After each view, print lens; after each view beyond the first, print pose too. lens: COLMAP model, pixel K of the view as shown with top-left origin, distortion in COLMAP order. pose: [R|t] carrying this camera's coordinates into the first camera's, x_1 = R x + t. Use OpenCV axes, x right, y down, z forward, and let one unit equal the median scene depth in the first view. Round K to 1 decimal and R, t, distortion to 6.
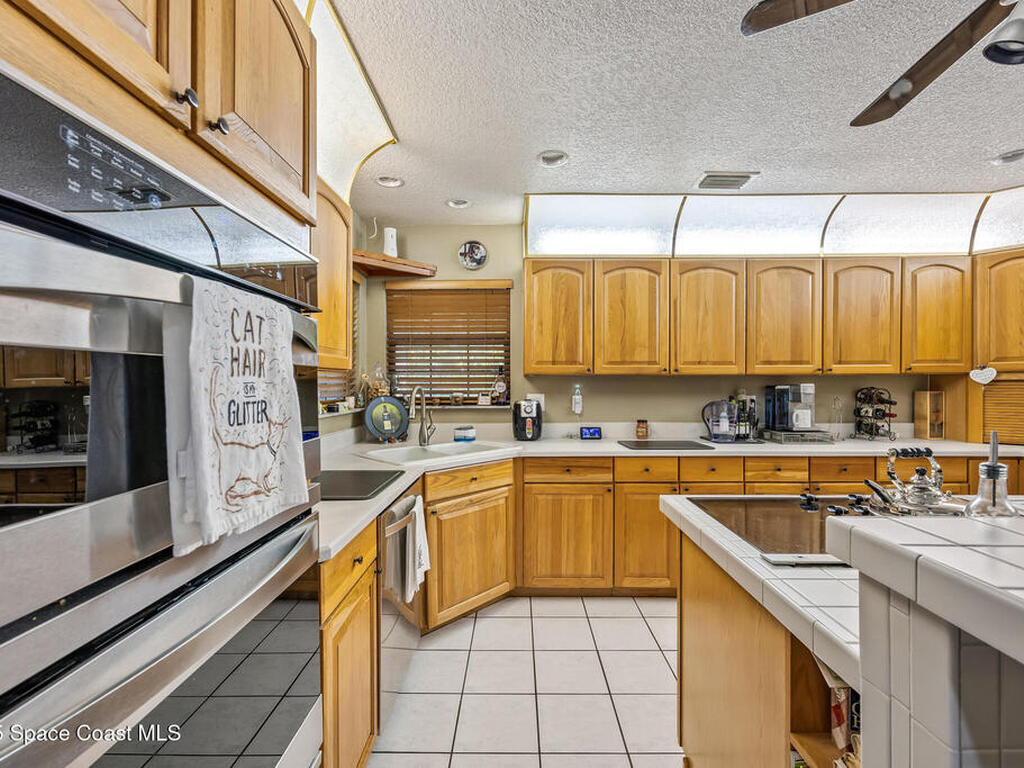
lens RADIAL K [[447.7, 0, 512.4], [0, 447.7, 381.8], [0, 0, 1]] dist [-0.000723, 0.000014]
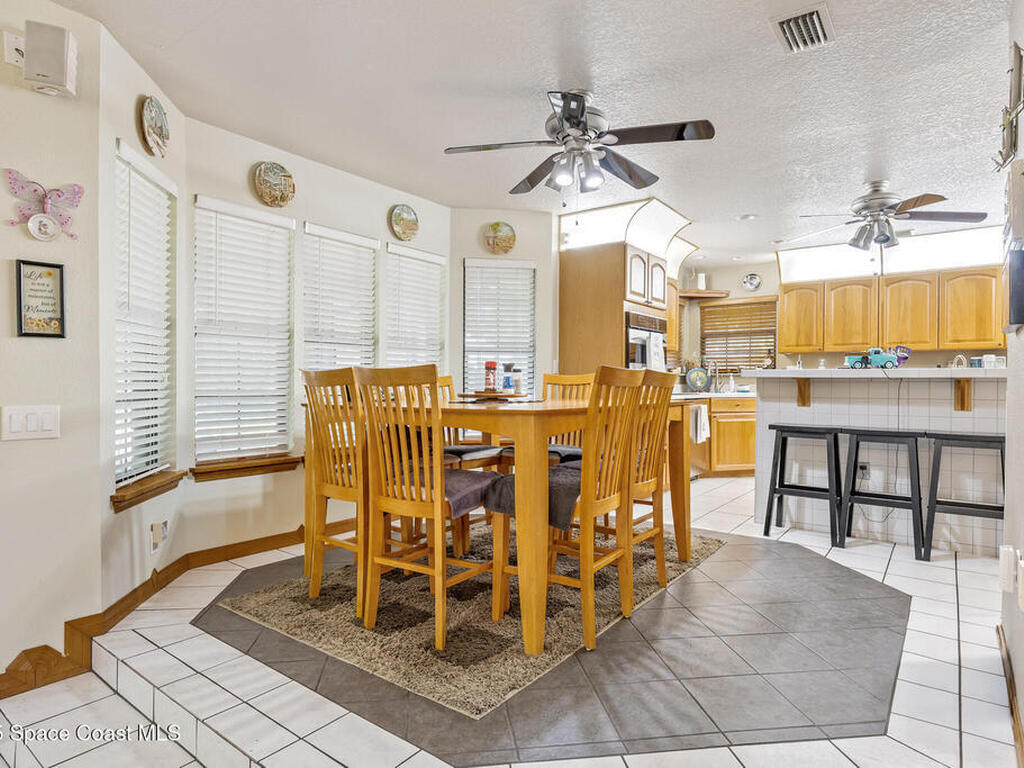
lens RADIAL K [[582.9, 0, 512.0], [0, 582.9, 384.0], [0, 0, 1]] dist [0.000661, 0.000037]
pose [[0.800573, 0.007646, -0.599187, 0.544912], [-0.005791, 0.999971, 0.005022, 0.095534], [0.599208, -0.000550, 0.800594, -1.380891]]
